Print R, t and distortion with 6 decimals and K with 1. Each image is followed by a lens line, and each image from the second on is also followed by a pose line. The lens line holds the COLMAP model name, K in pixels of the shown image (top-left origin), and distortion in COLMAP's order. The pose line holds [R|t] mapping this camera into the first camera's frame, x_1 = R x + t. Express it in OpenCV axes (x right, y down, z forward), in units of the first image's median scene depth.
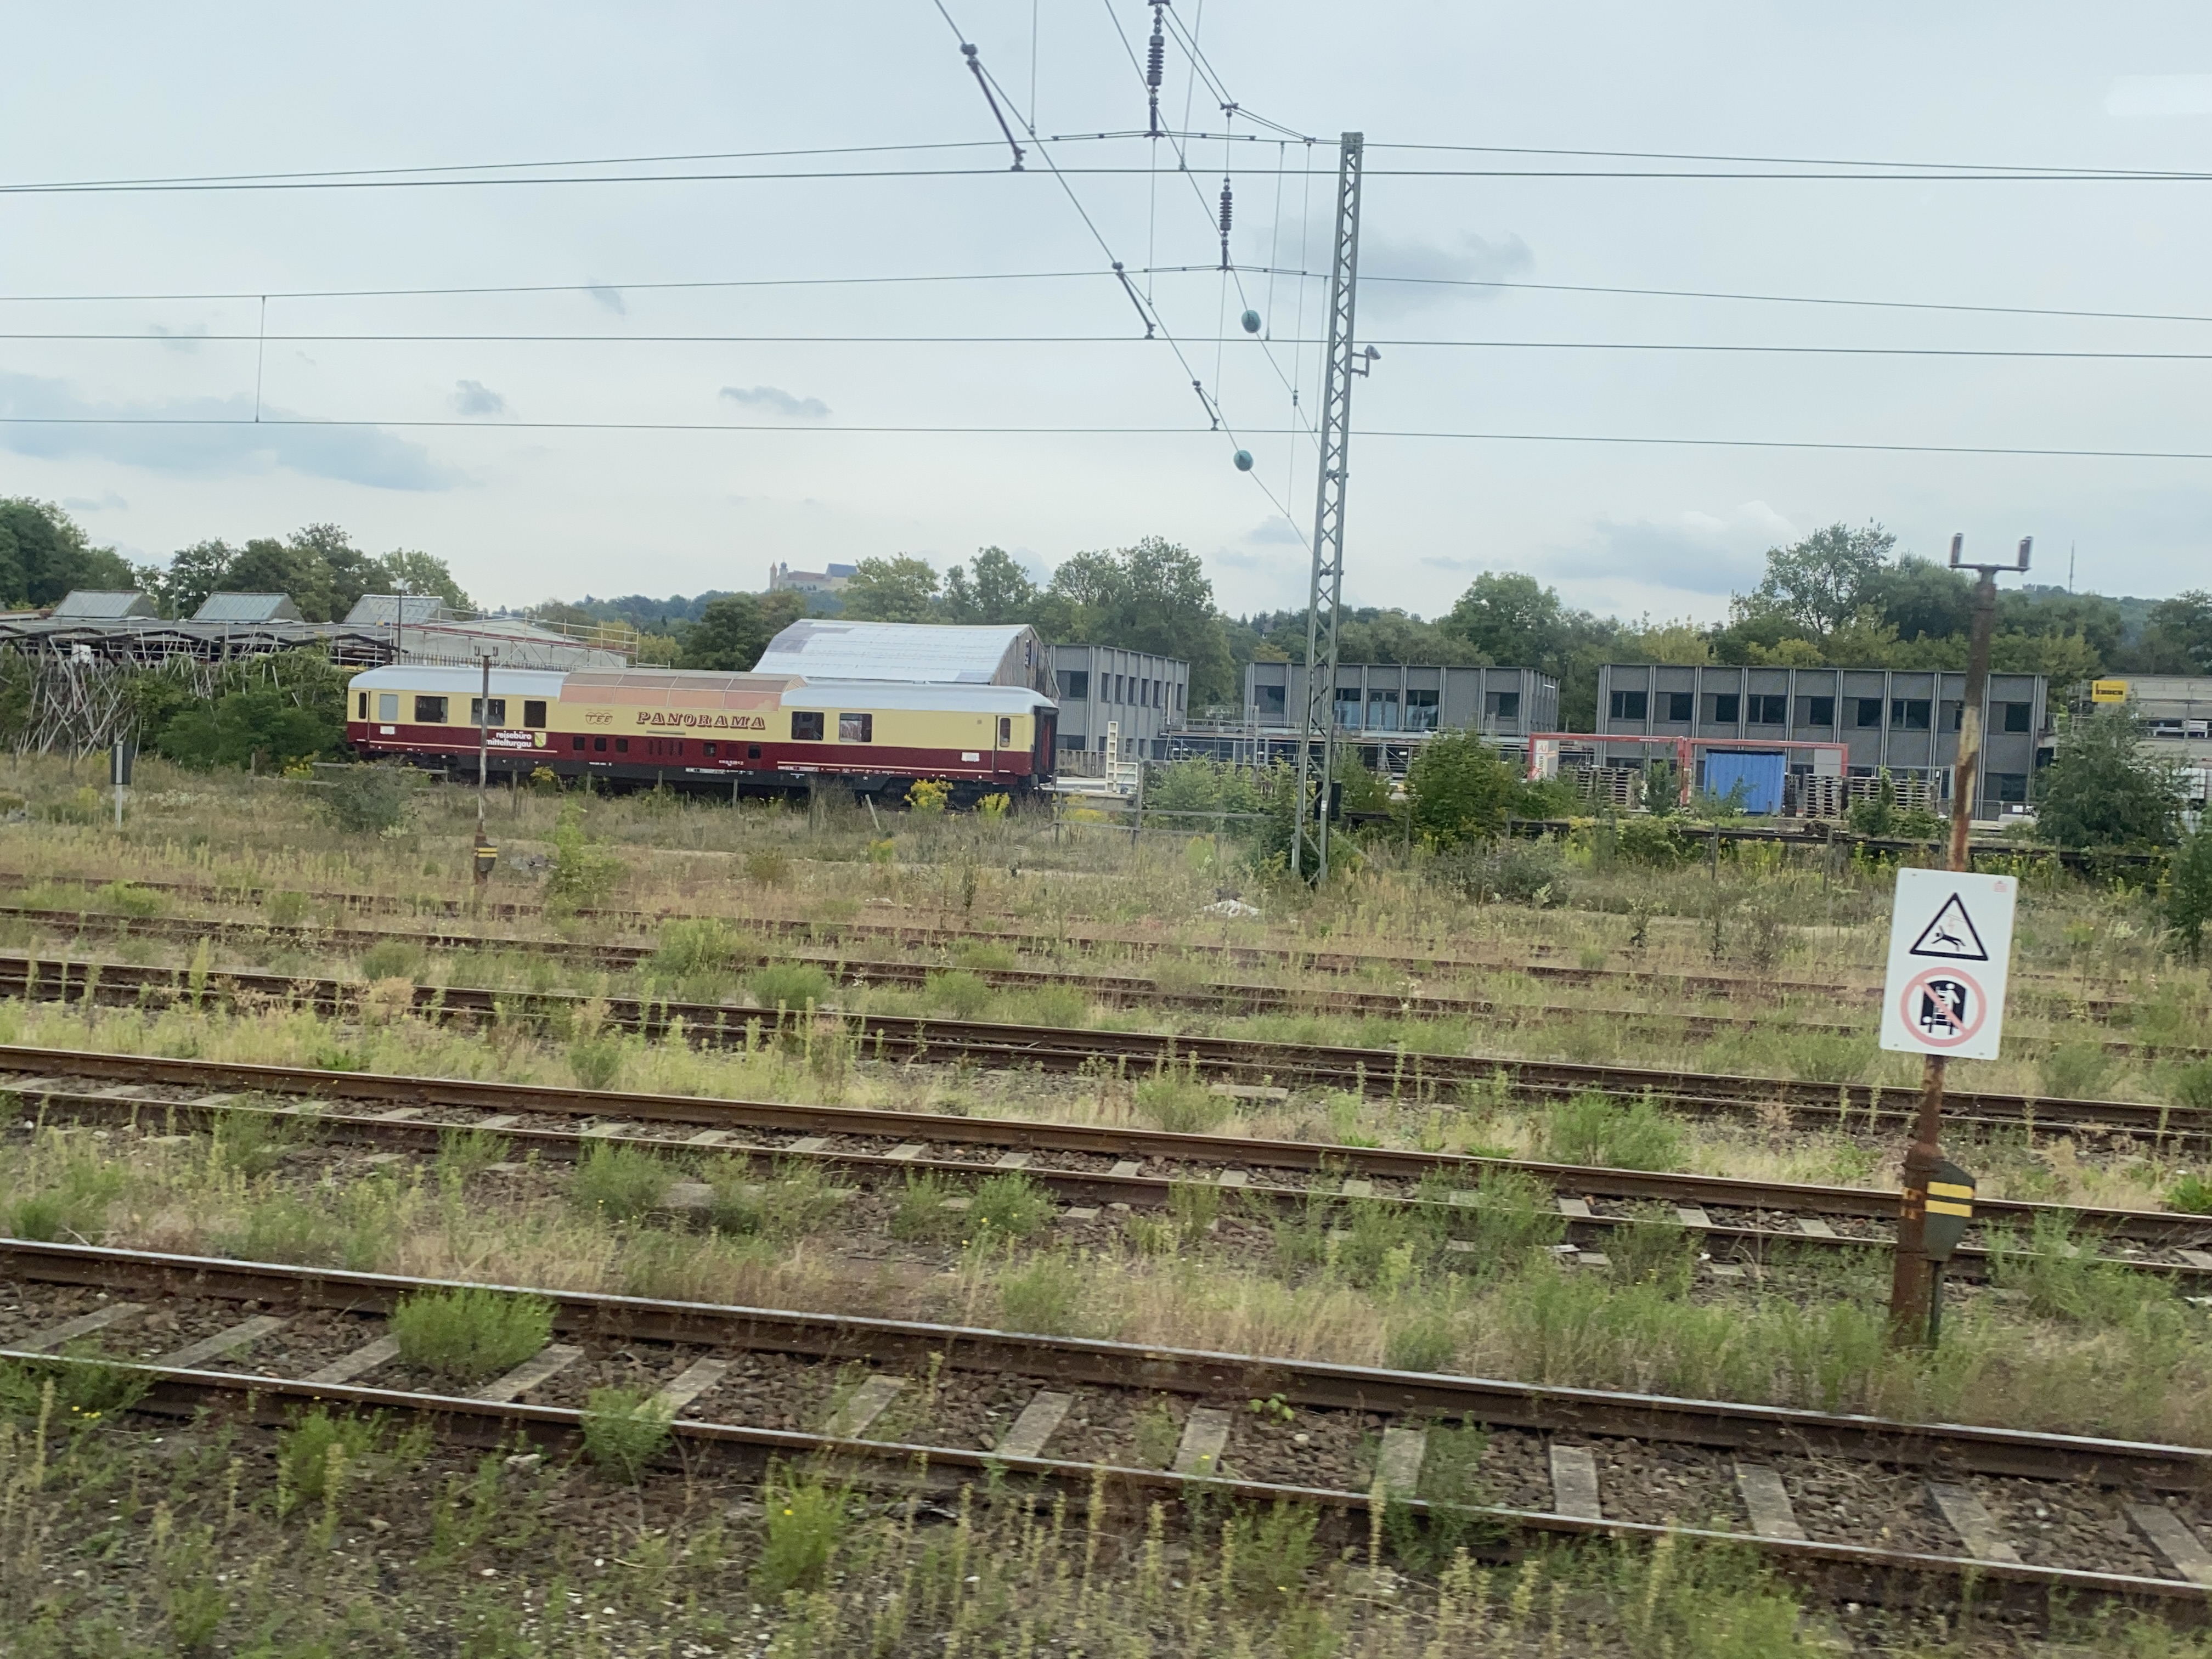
lens RADIAL K [[2054.0, 0, 1100.4], [0, 2054.0, 848.4], [0, 0, 1]] dist [0.127079, -0.277931]
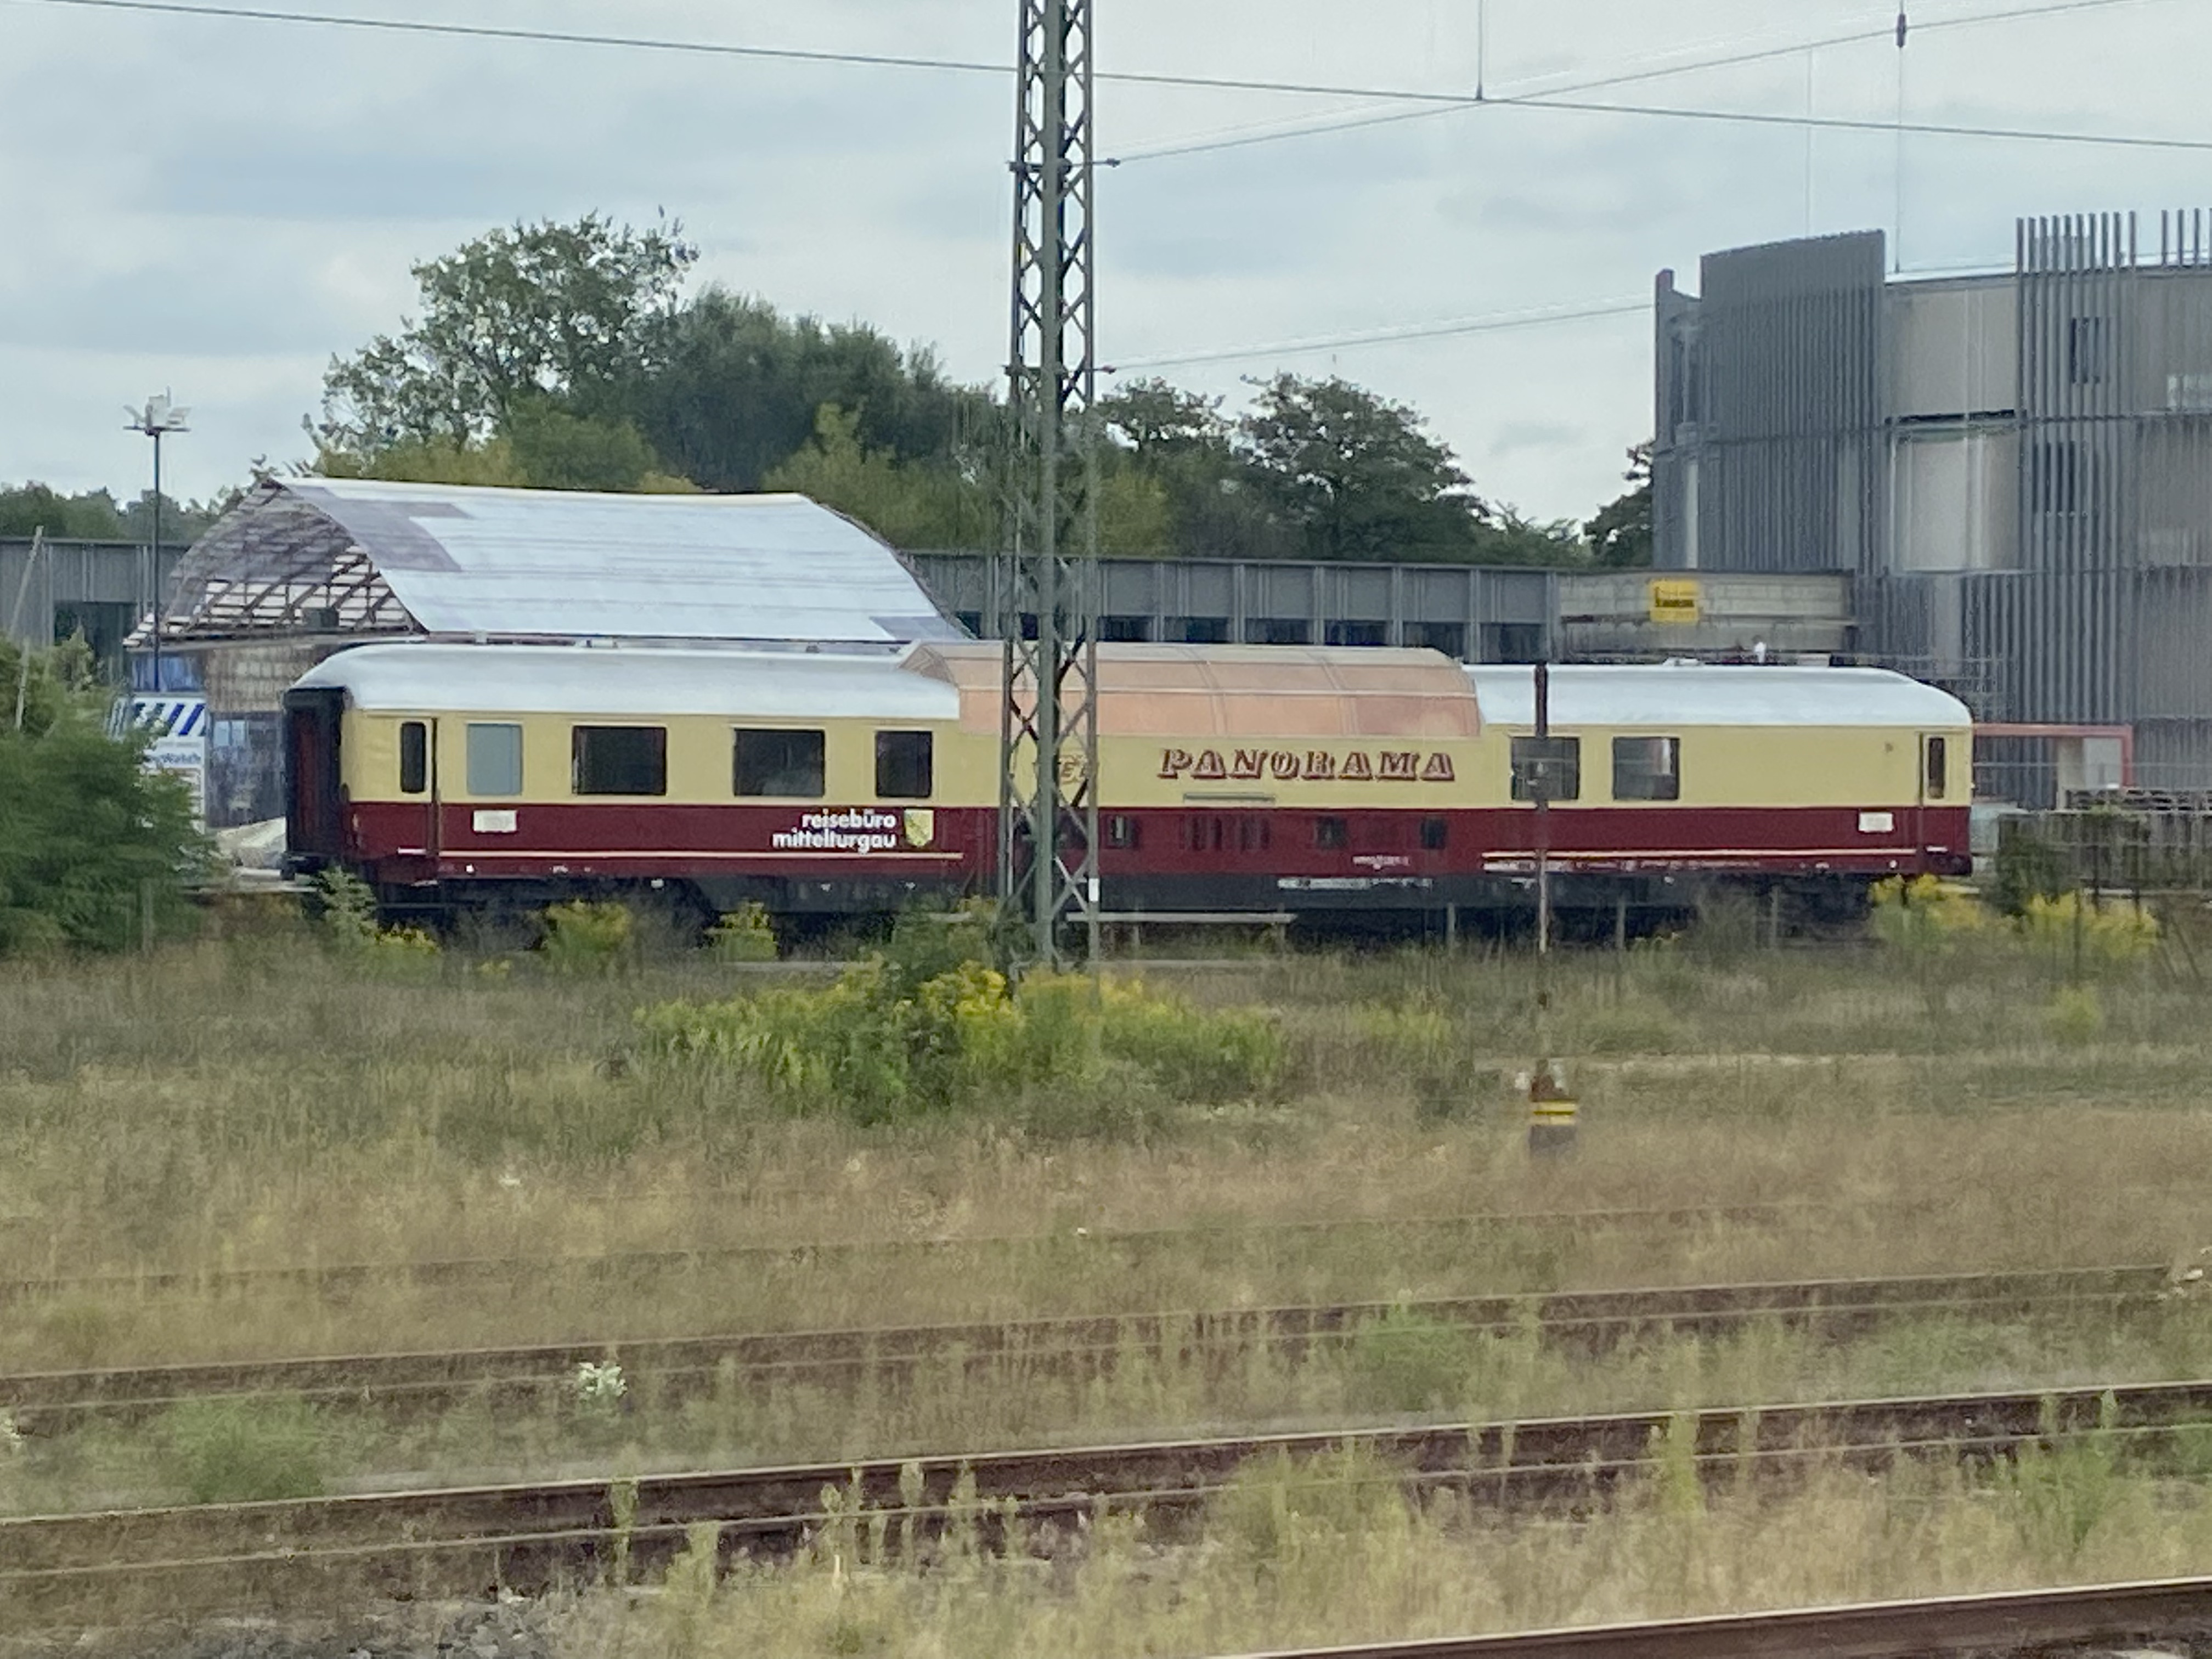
lens RADIAL K [[5627.6, 0, 1103.6], [0, 5627.6, 836.9], [0, 0, 1]] dist [0.135124, 0.505921]
pose [[0.658778, -0.046193, 0.750918, -0.932499], [0.059003, 0.998211, 0.009643, -0.051797], [-0.750020, 0.037954, 0.660325, 0.223482]]
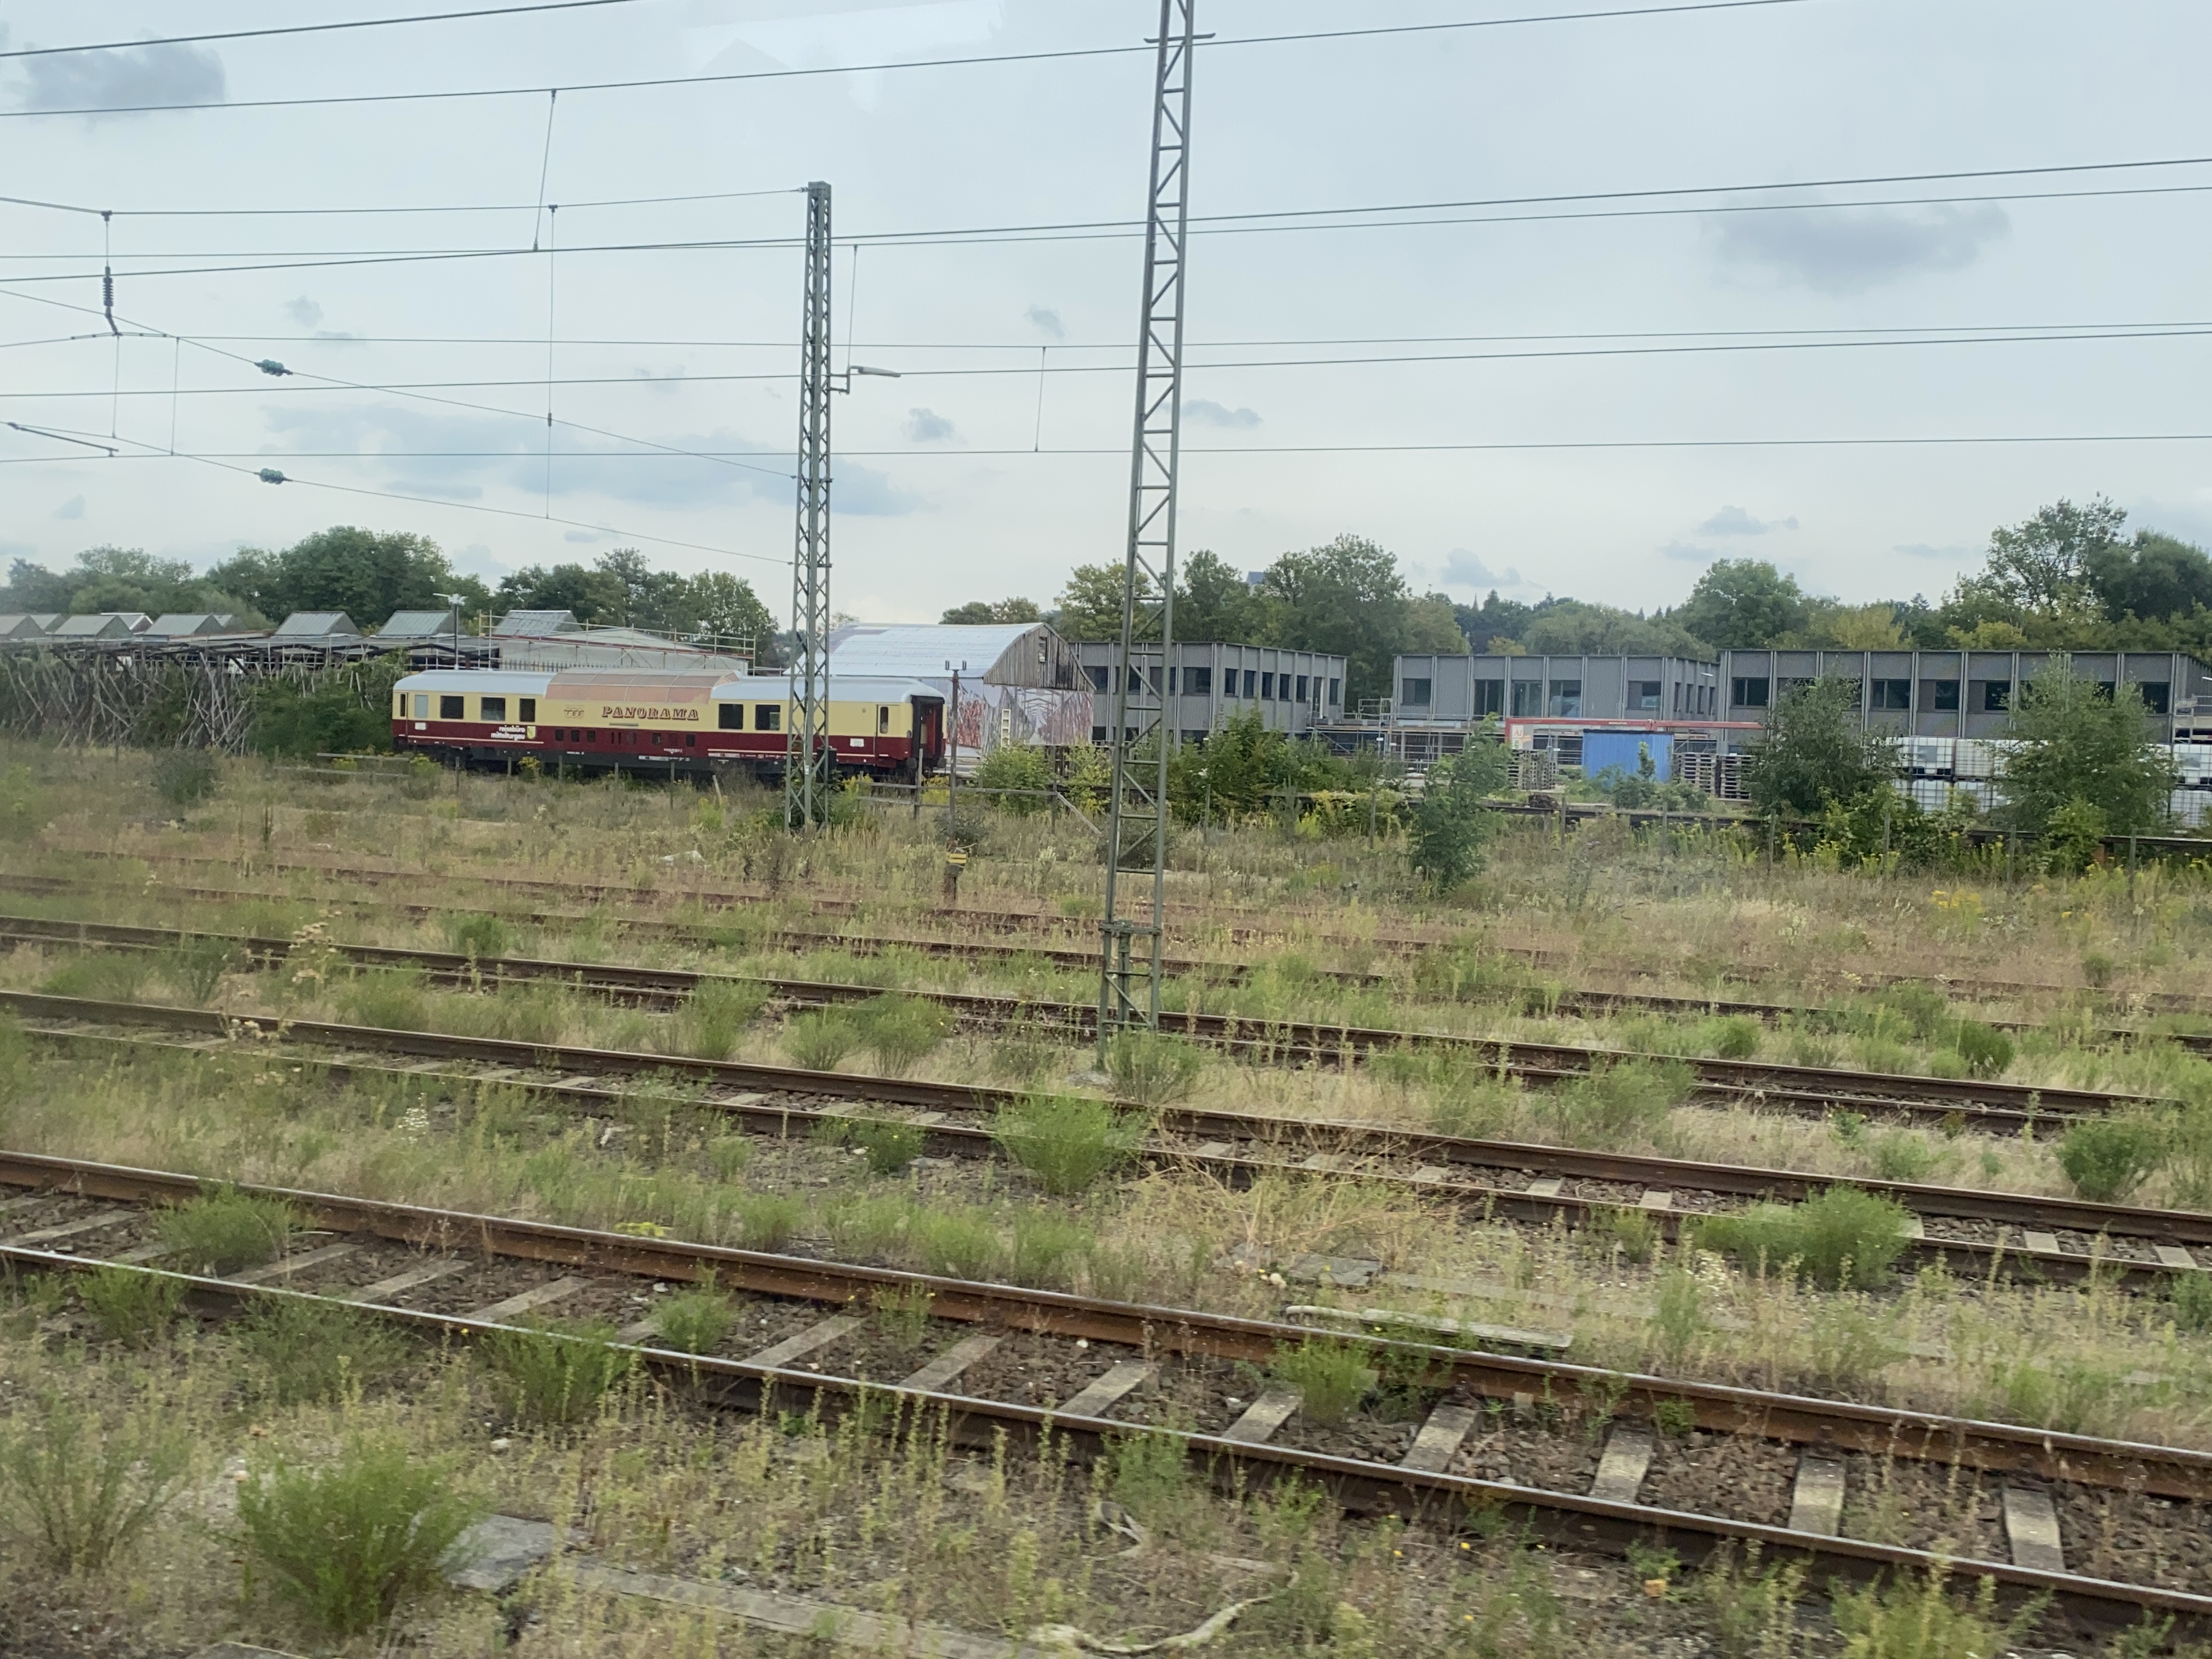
lens RADIAL K [[2059.8, 0, 1097.4], [0, 2059.8, 823.2], [0, 0, 1]] dist [0.108007, -0.220085]
pose [[0.978461, -0.002230, -0.206422, 0.233637], [-0.000879, 0.999888, -0.014971, 0.011996], [0.206432, 0.014830, 0.978349, -0.039541]]
